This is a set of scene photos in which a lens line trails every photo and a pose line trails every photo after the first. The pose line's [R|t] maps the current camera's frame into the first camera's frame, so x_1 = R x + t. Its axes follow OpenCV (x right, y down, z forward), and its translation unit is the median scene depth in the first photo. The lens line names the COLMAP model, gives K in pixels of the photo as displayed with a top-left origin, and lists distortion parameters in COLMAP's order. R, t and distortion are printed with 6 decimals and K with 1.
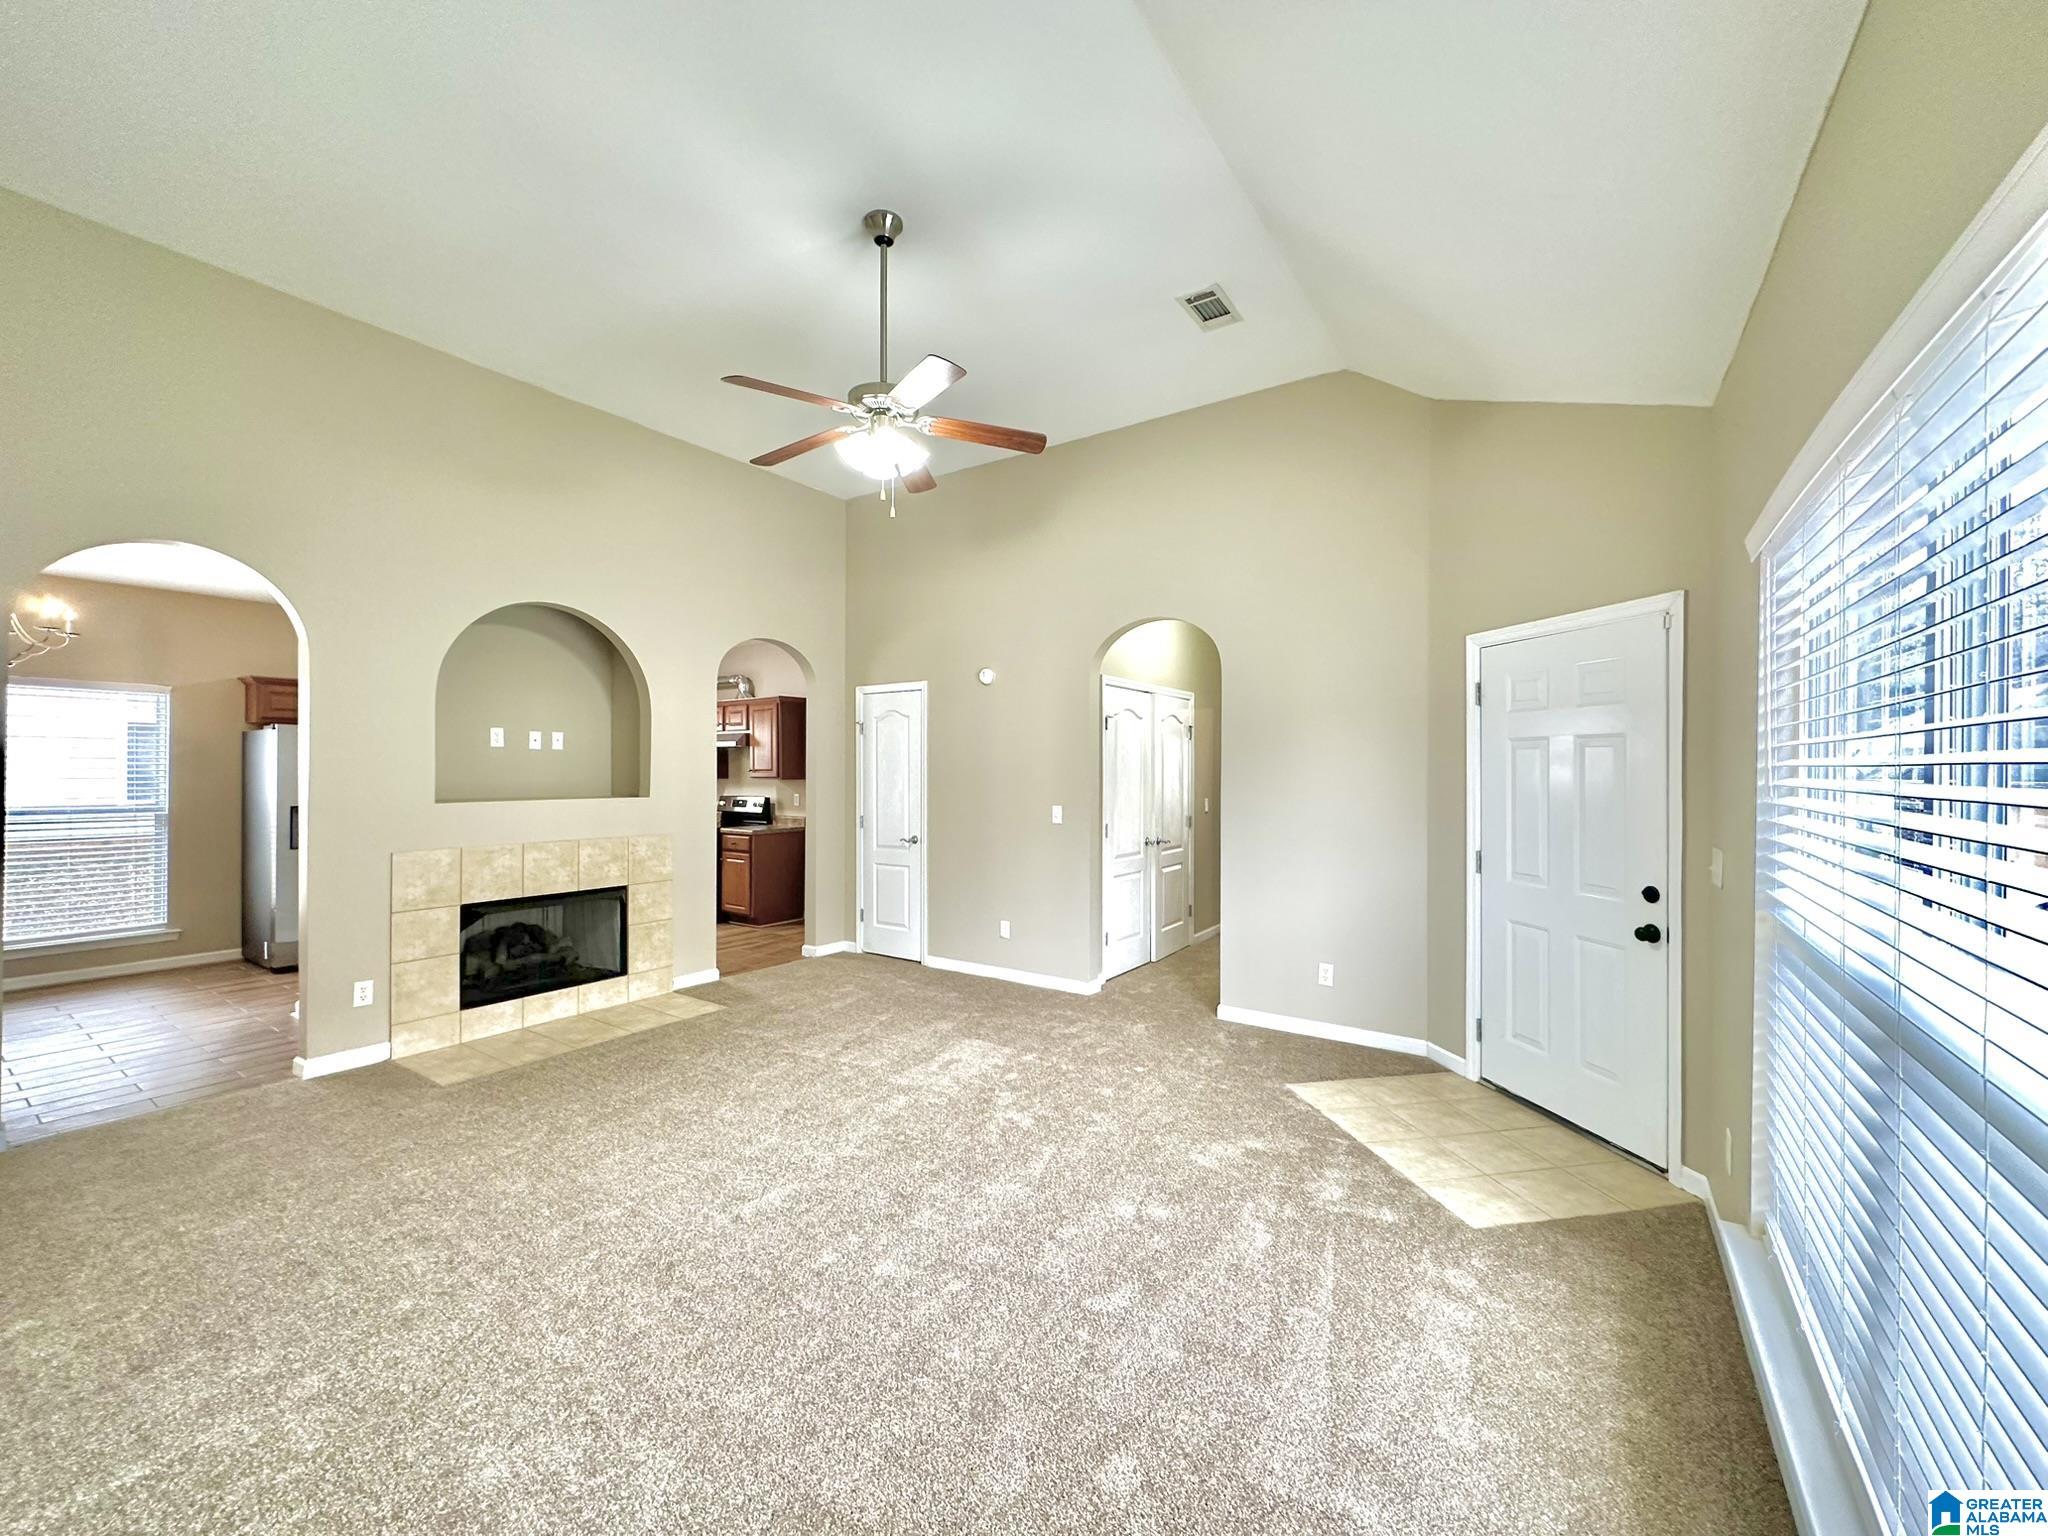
lens RADIAL K [[813.7, 0, 1025.6], [0, 813.7, 772.1], [0, 0, 1]] dist [-0.002161, 0.001734]
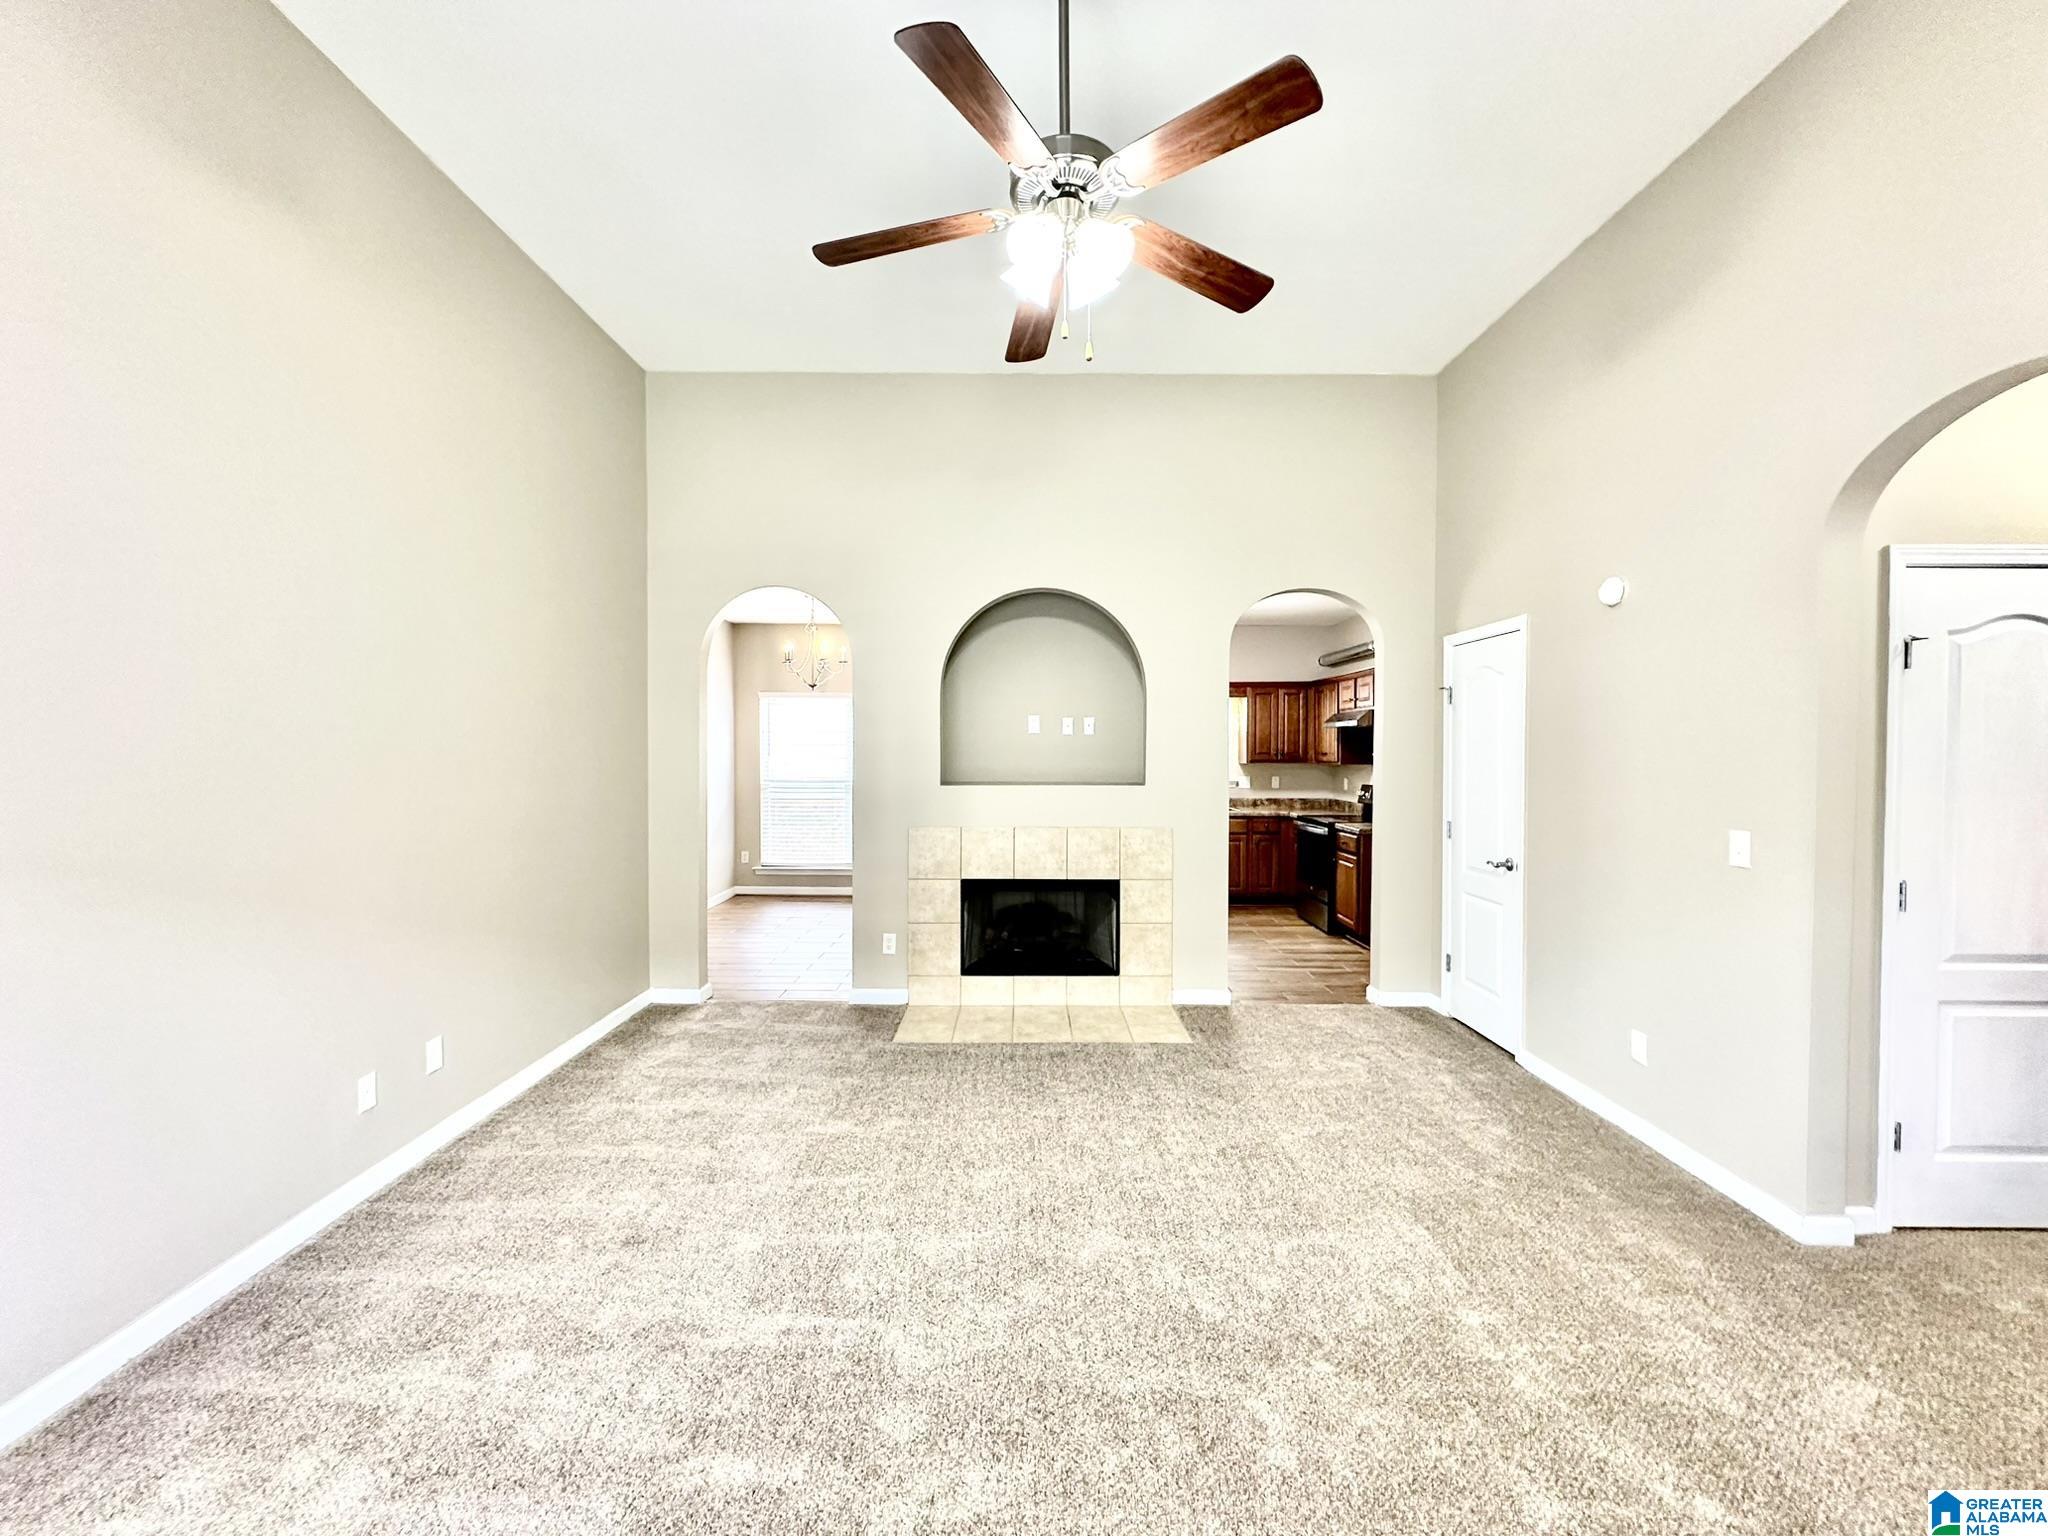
lens RADIAL K [[813.7, 0, 1022.5], [0, 813.7, 768.4], [0, 0, 1]] dist [-0.002161, 0.001734]
pose [[0.565252, 0.016963, -0.824744, 0.230636], [-0.002493, 0.999819, 0.018855, -0.005542], [0.824914, -0.008602, 0.565192, 0.418717]]
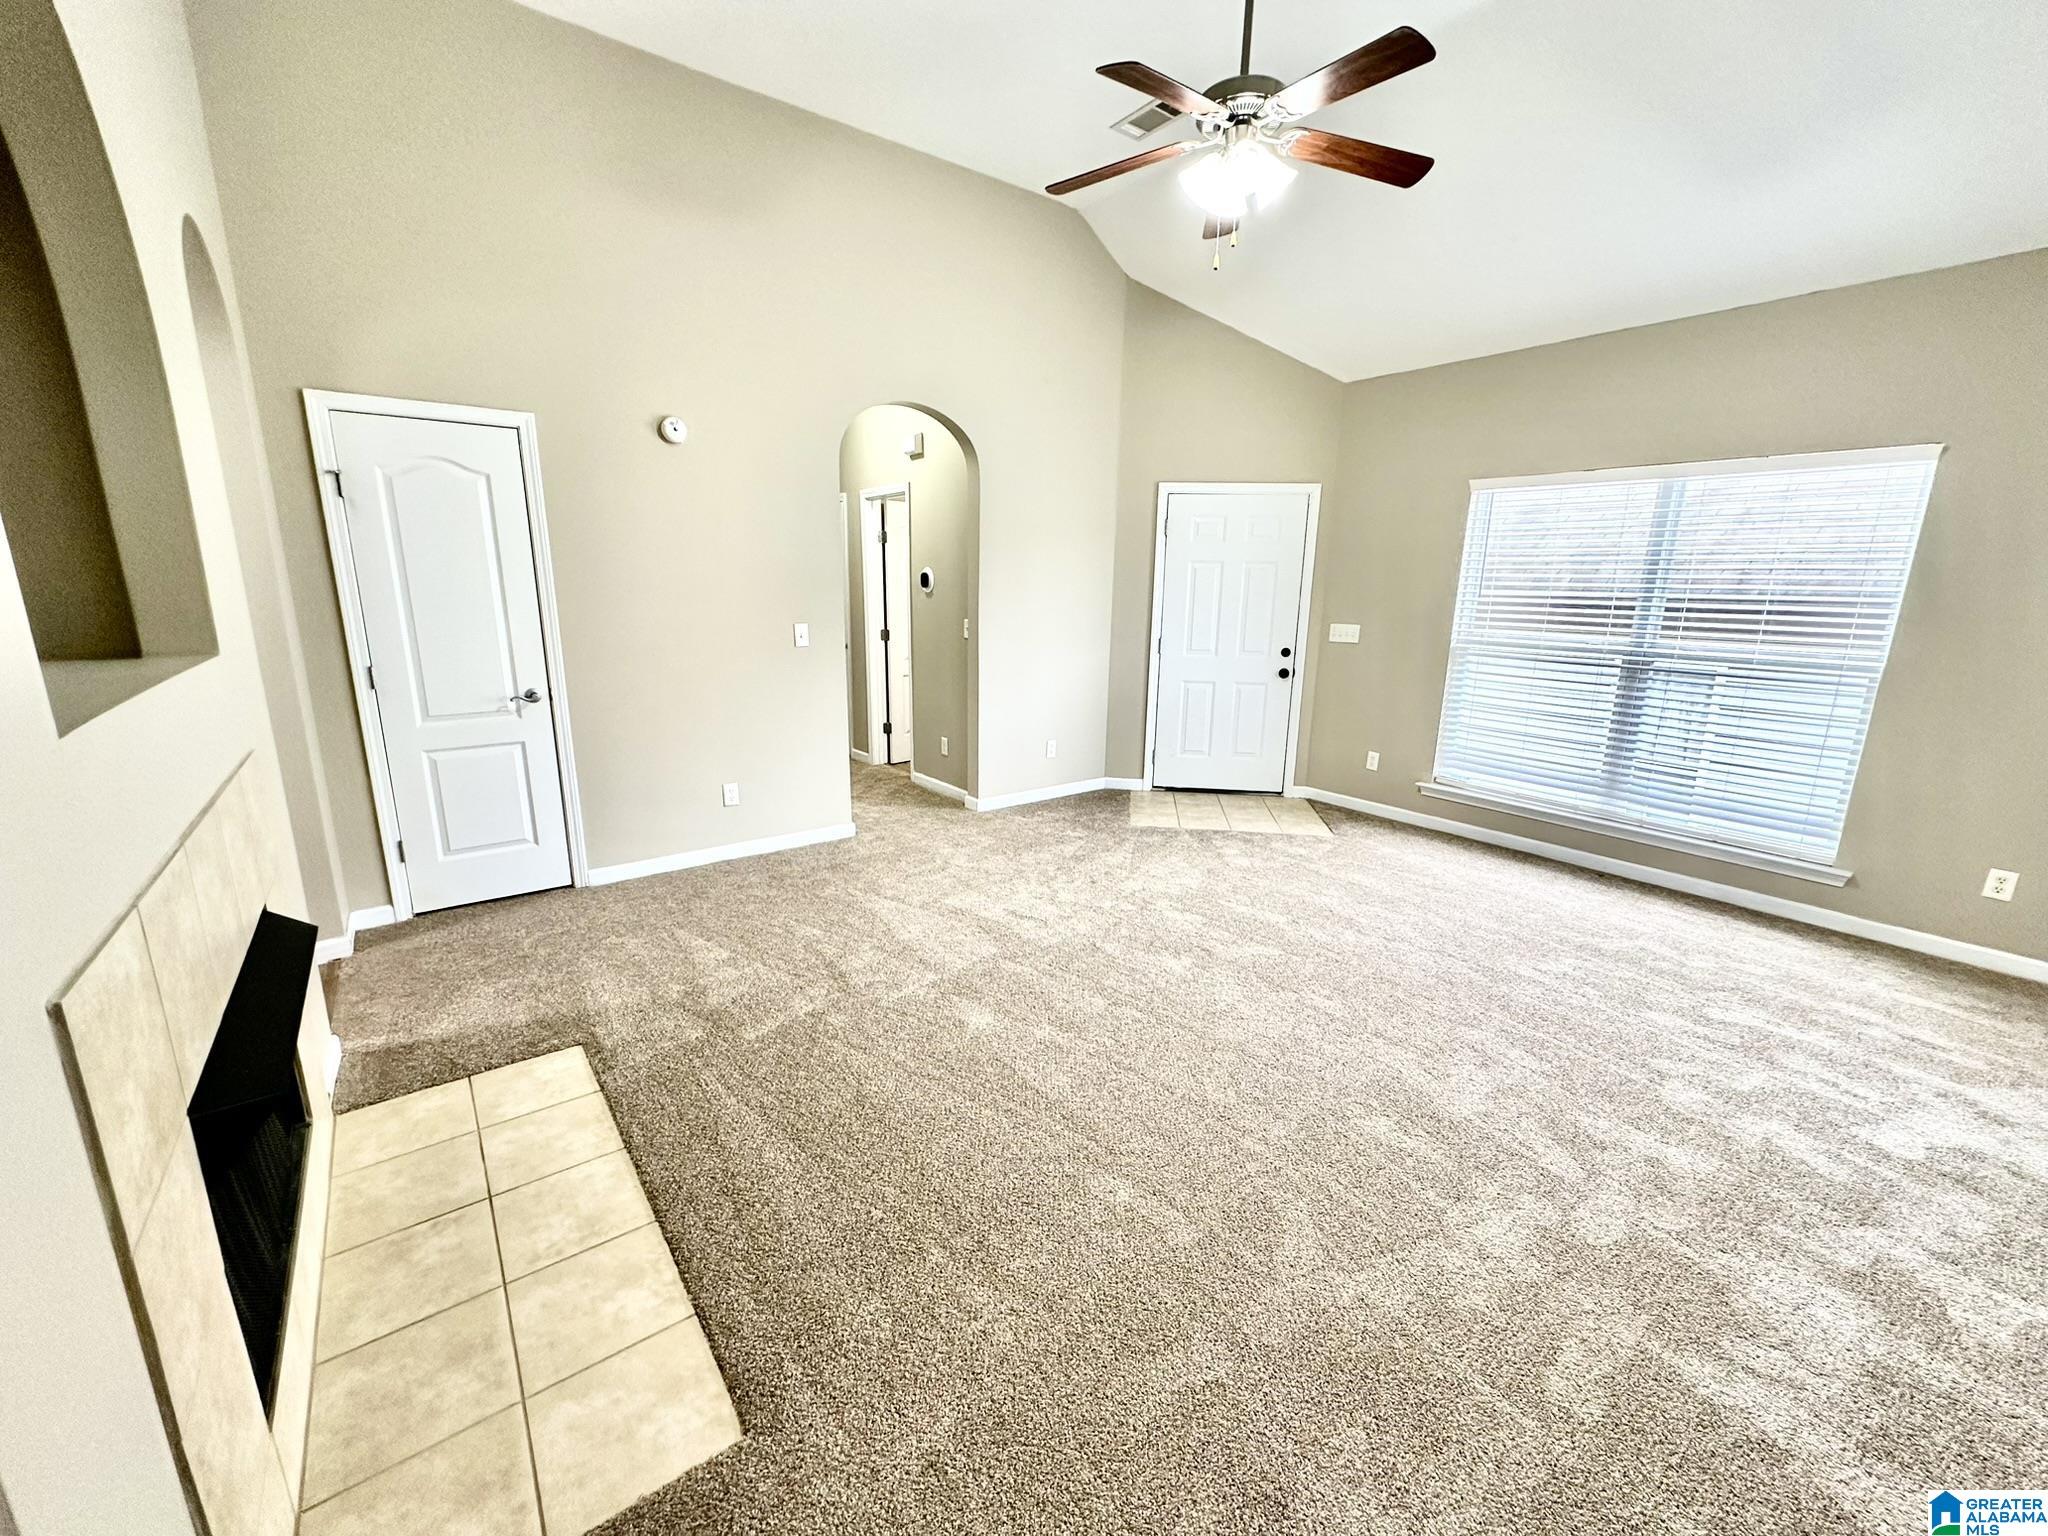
lens RADIAL K [[813.7, 0, 1022.2], [0, 813.7, 765.8], [0, 0, 1]] dist [-0.002161, 0.001734]
pose [[0.319447, -0.209833, 0.924080, -0.764308], [-0.010138, 0.974363, 0.224755, -0.005406], [-0.947550, -0.081165, 0.309130, 0.623029]]
